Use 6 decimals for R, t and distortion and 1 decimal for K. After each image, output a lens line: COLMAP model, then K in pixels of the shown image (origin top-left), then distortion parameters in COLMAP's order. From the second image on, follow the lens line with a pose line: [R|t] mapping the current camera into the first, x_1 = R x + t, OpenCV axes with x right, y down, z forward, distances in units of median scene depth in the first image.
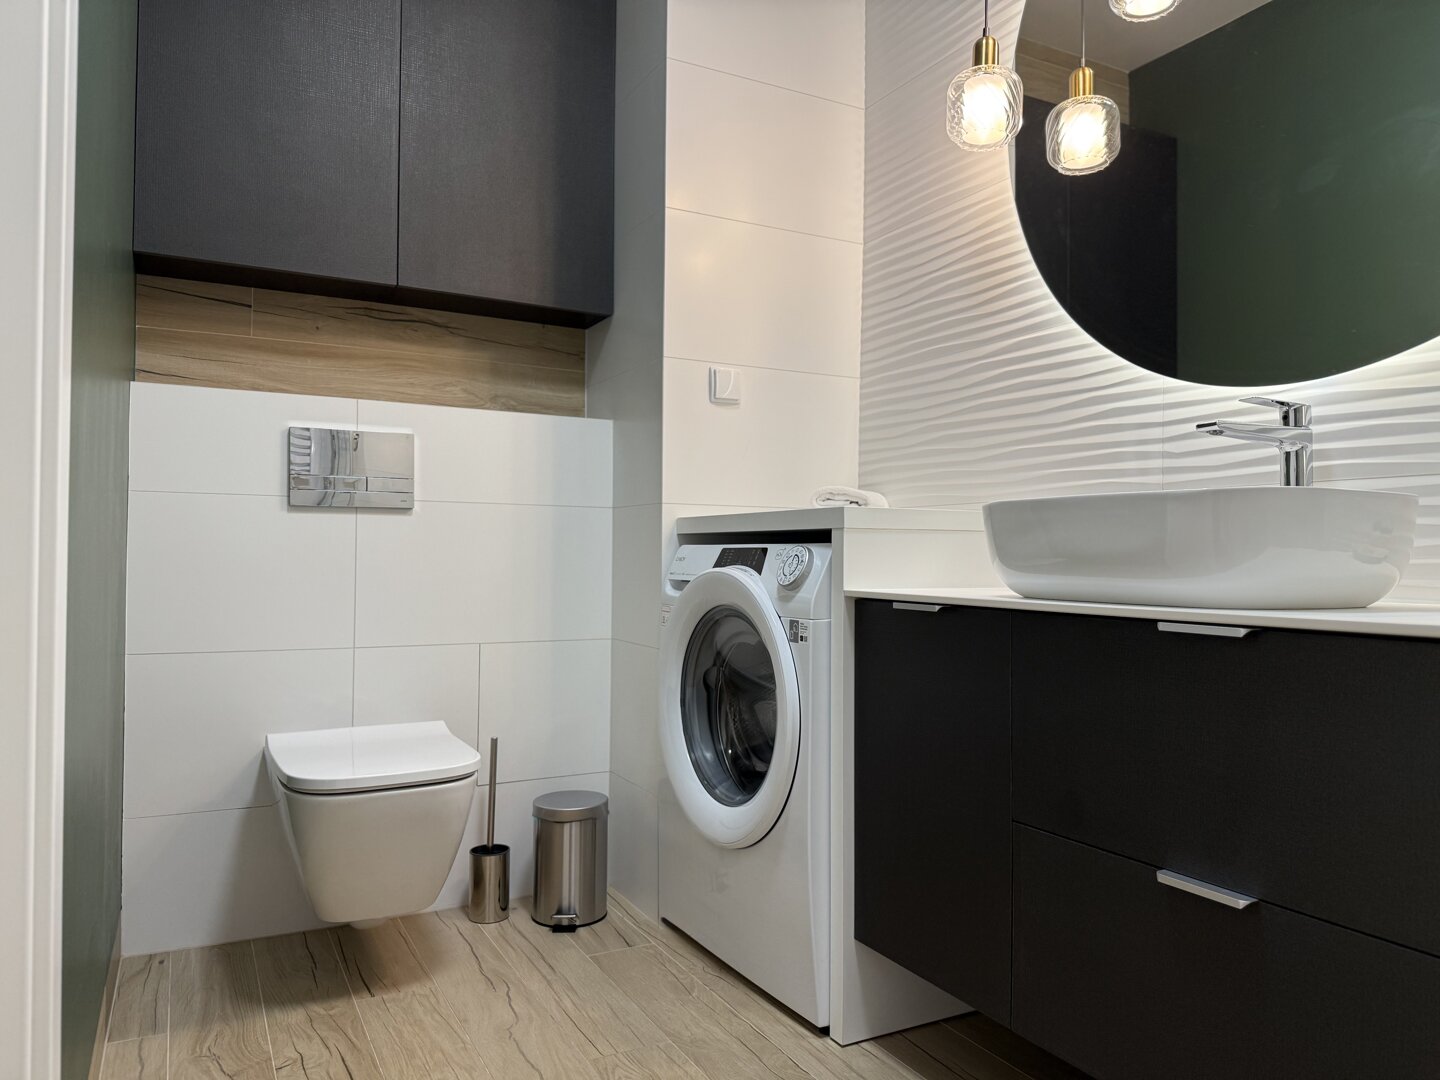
lens RADIAL K [[1001.1, 0, 716.0], [0, 1001.1, 547.2], [0, 0, 1]] dist [0.122625, -0.191673]
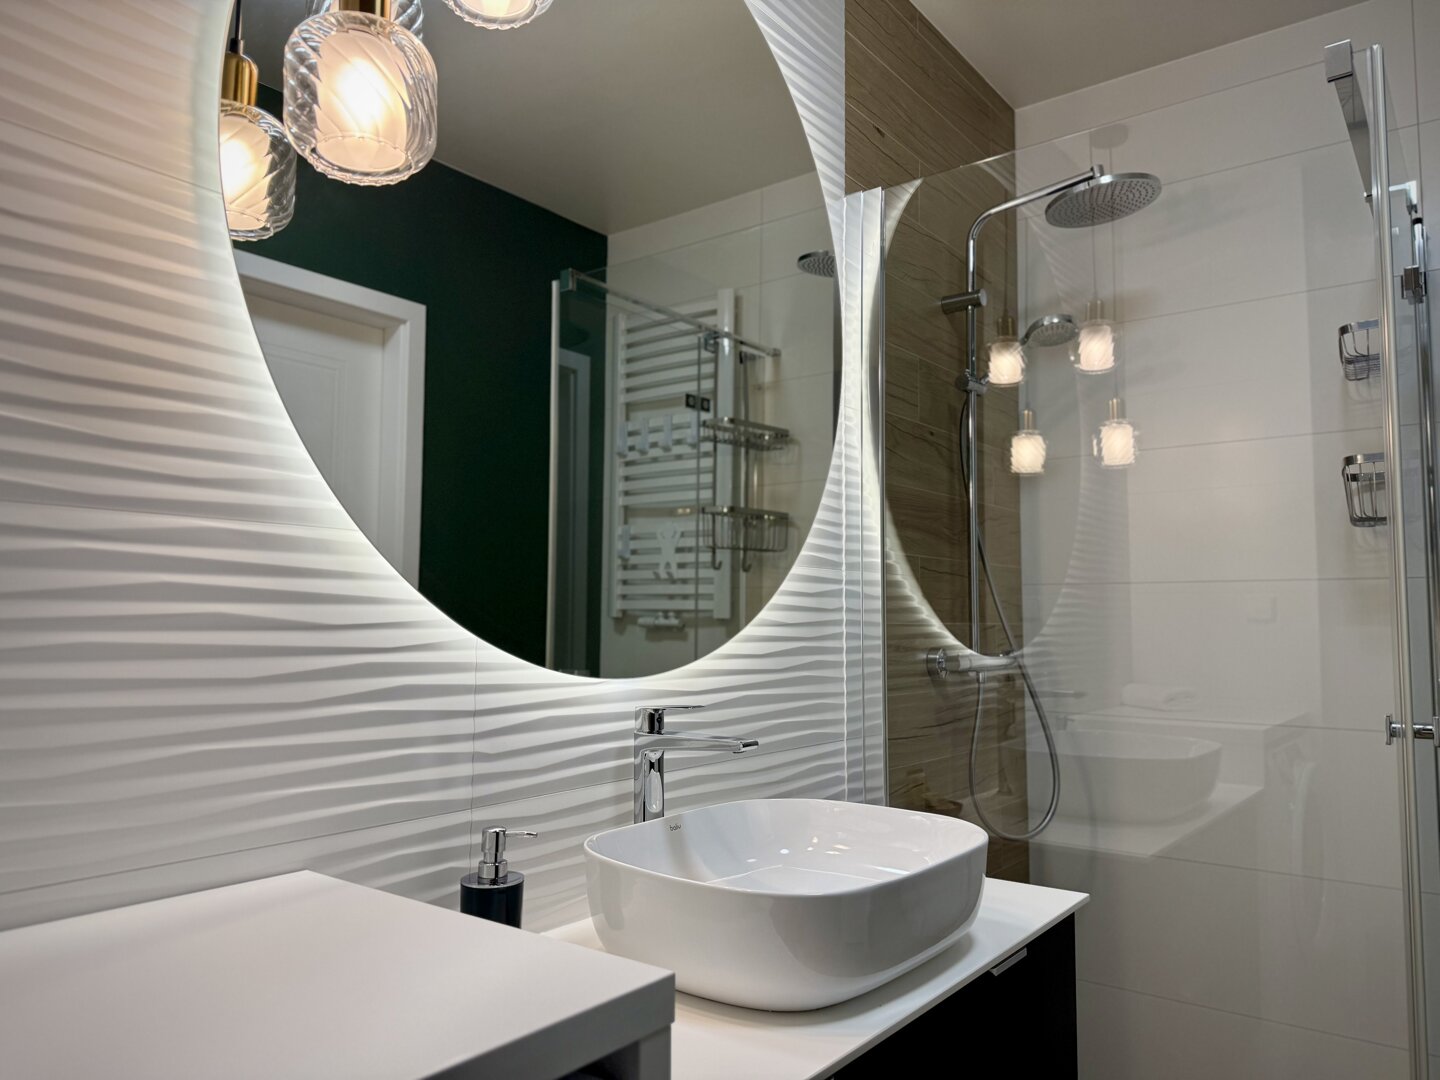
lens RADIAL K [[1001.1, 0, 716.0], [0, 1001.1, 547.2], [0, 0, 1]] dist [0.122625, -0.191673]
pose [[-0.403789, 0.055910, 0.913142, -0.280097], [-0.018075, 0.997448, -0.069064, -0.187061], [-0.914674, -0.044392, -0.401748, 1.107208]]
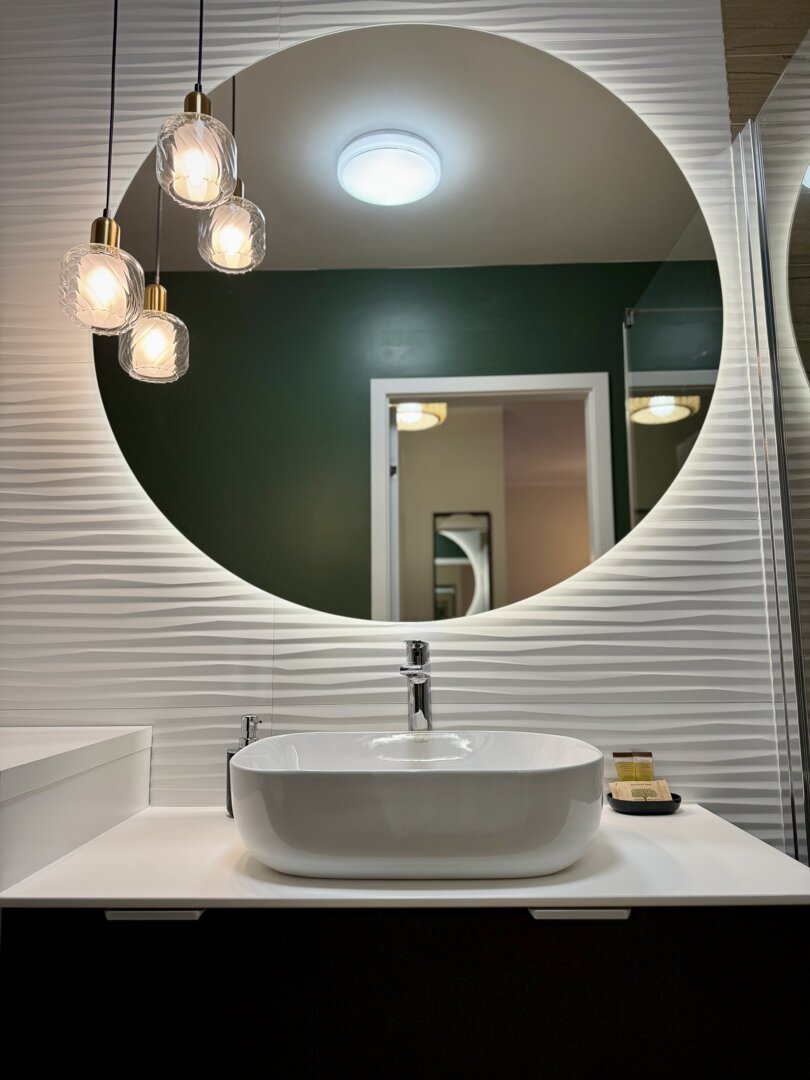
lens RADIAL K [[750.8, 0, 400.8], [0, 750.8, 540.9], [0, 0, 1]] dist [0.122625, -0.191673]
pose [[0.500735, 0.105385, 0.859162, -0.186223], [0.006347, 0.992087, -0.125388, -0.122717], [-0.865578, 0.068239, 0.496104, 0.467840]]
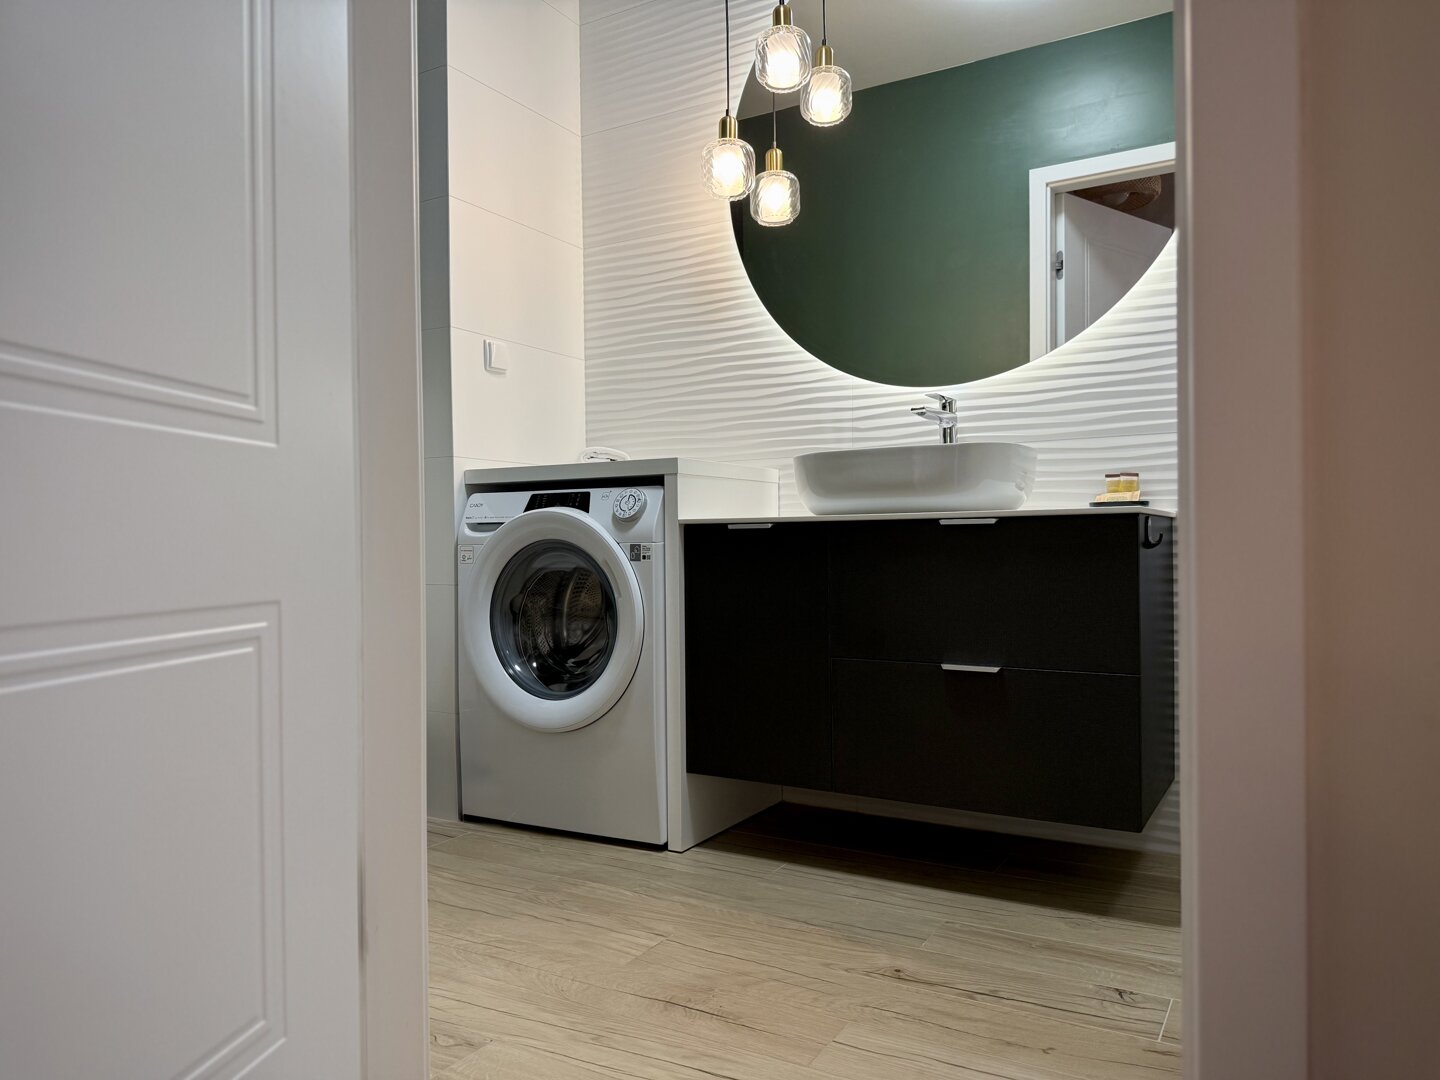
lens RADIAL K [[1001.1, 0, 716.0], [0, 1001.1, 547.2], [0, 0, 1]] dist [0.122625, -0.191673]
pose [[0.859861, -0.020424, 0.510119, -0.485088], [0.014139, 0.999769, 0.016196, 0.055326], [-0.510332, -0.006713, 0.859951, -0.173122]]
